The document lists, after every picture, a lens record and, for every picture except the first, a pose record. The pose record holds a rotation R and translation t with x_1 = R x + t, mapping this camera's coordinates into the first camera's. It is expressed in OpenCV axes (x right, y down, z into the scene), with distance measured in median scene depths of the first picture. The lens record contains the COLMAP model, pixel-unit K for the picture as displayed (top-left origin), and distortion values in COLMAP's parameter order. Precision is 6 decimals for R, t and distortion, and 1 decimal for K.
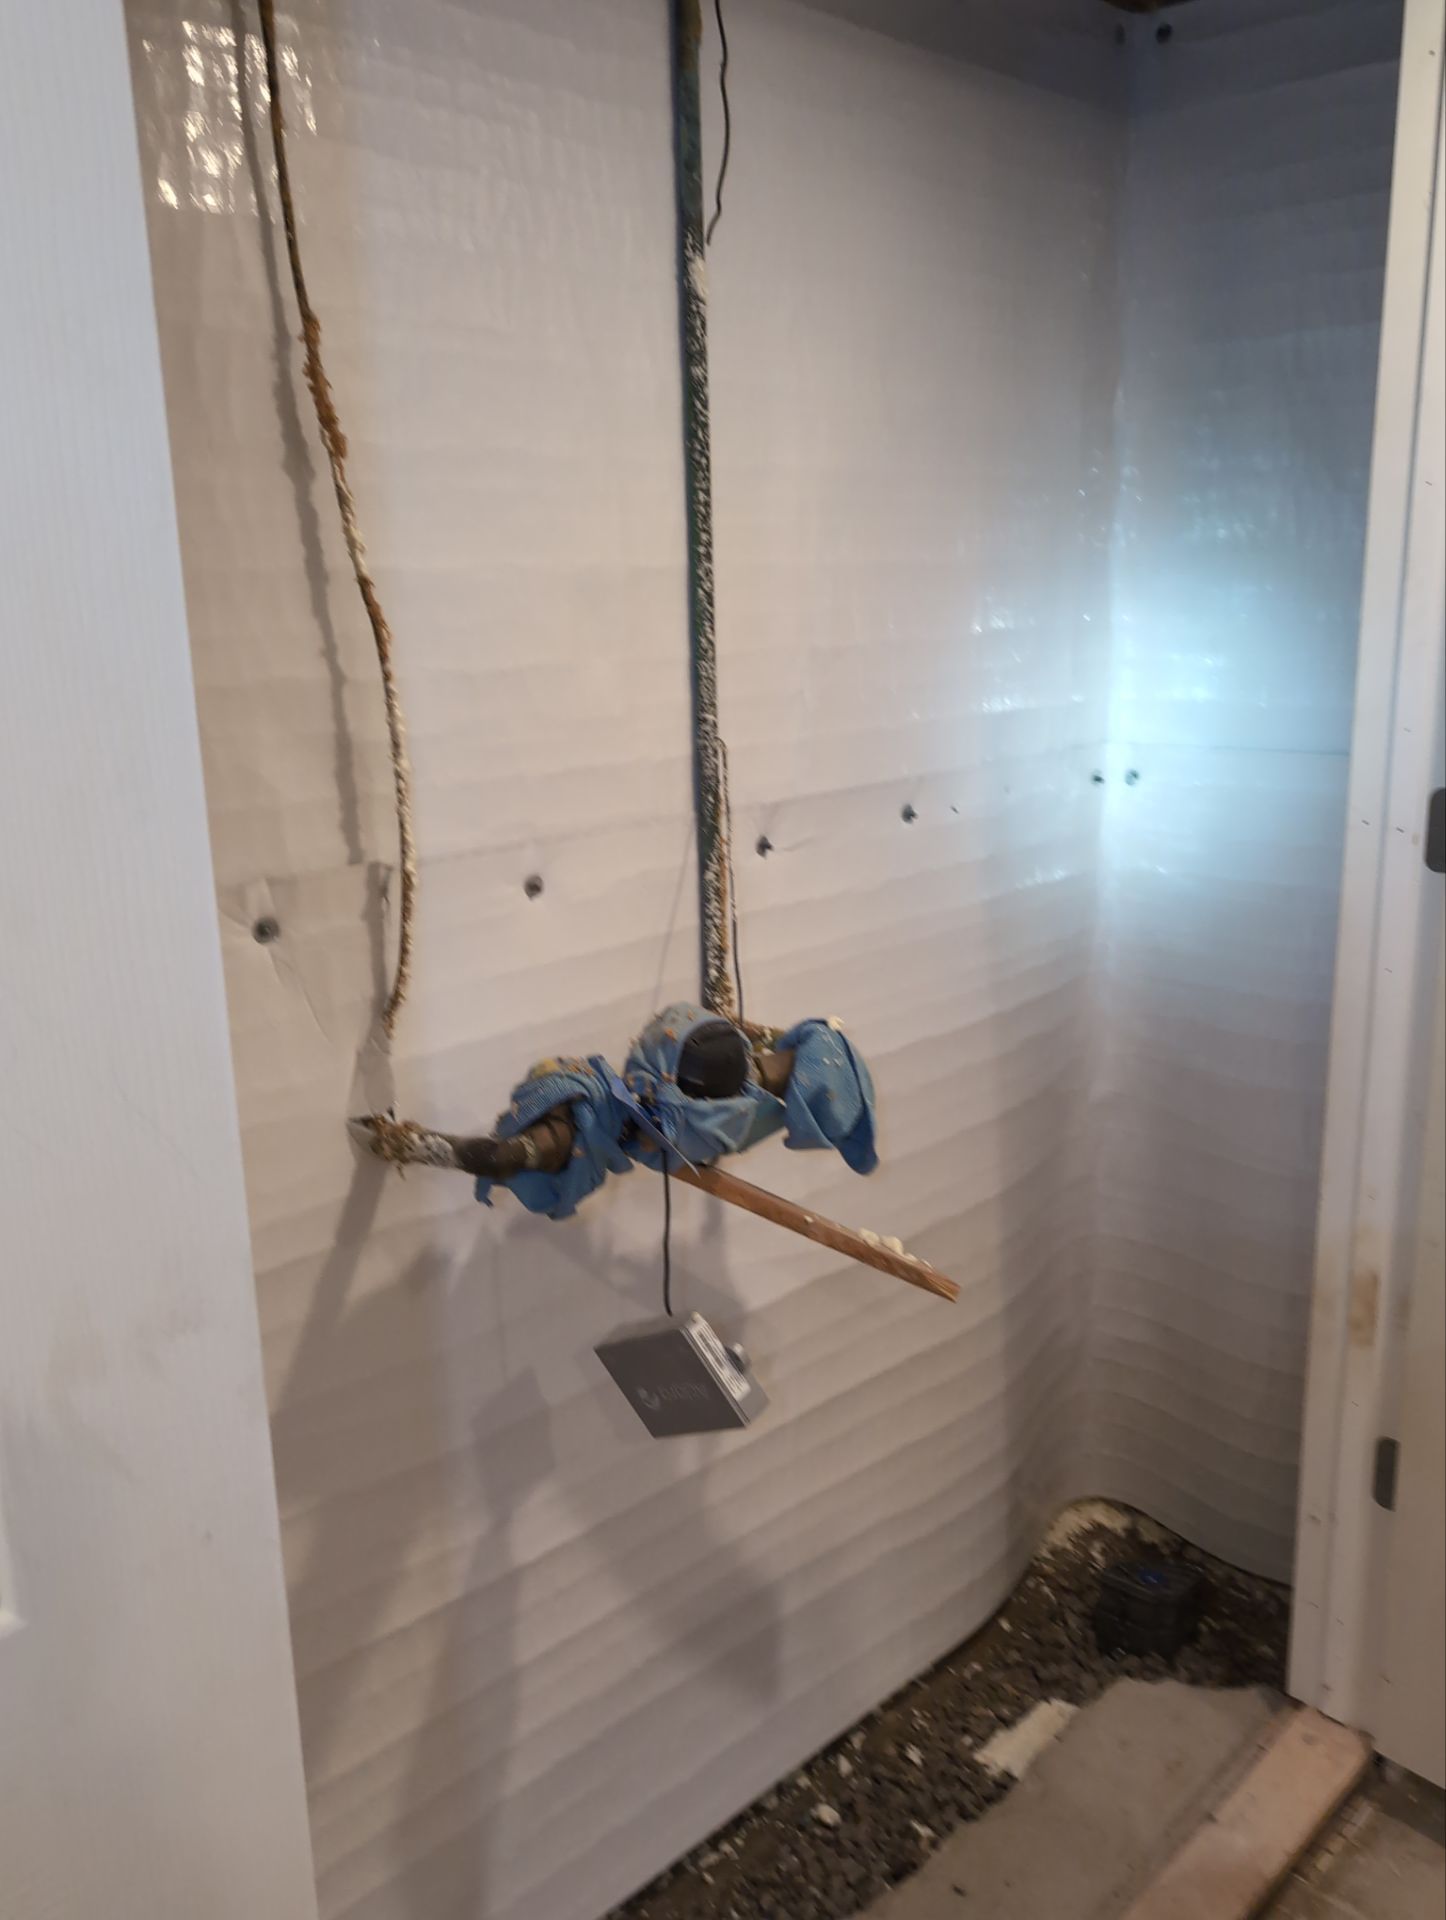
lens RADIAL K [[1599.1, 0, 721.5], [0, 1599.1, 959.1], [0, 0, 1]] dist [0.026123, -0.026688]
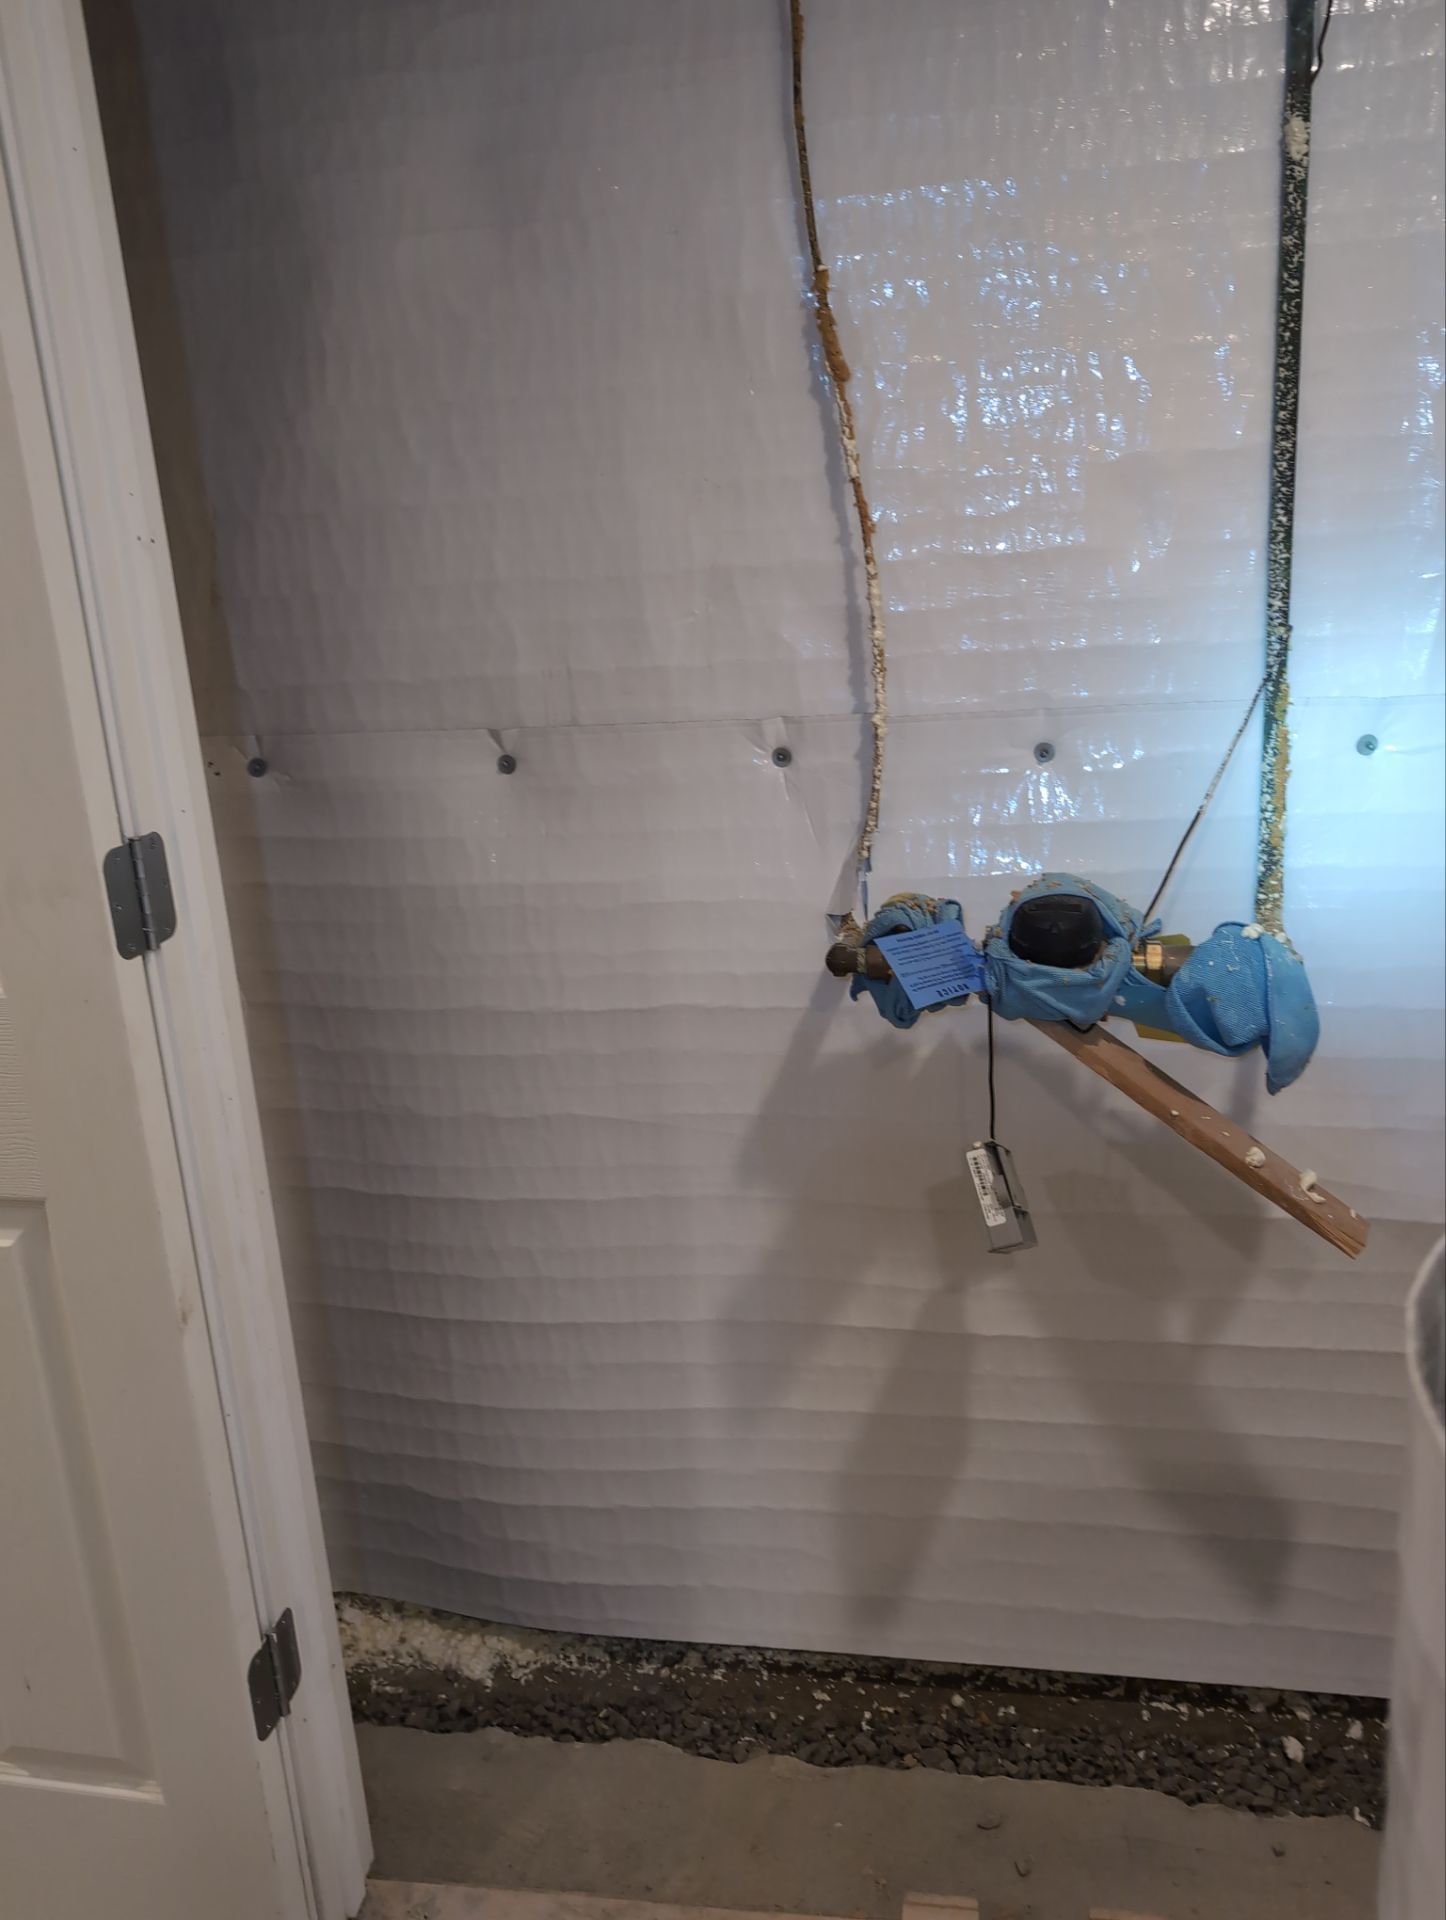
lens RADIAL K [[1599.1, 0, 721.0], [0, 1599.1, 960.4], [0, 0, 1]] dist [0.026123, -0.026688]
pose [[0.562514, 0.219804, -0.797035, 0.672661], [-0.142112, 0.975371, 0.168688, -0.060378], [0.814483, 0.018379, 0.579896, 0.179043]]
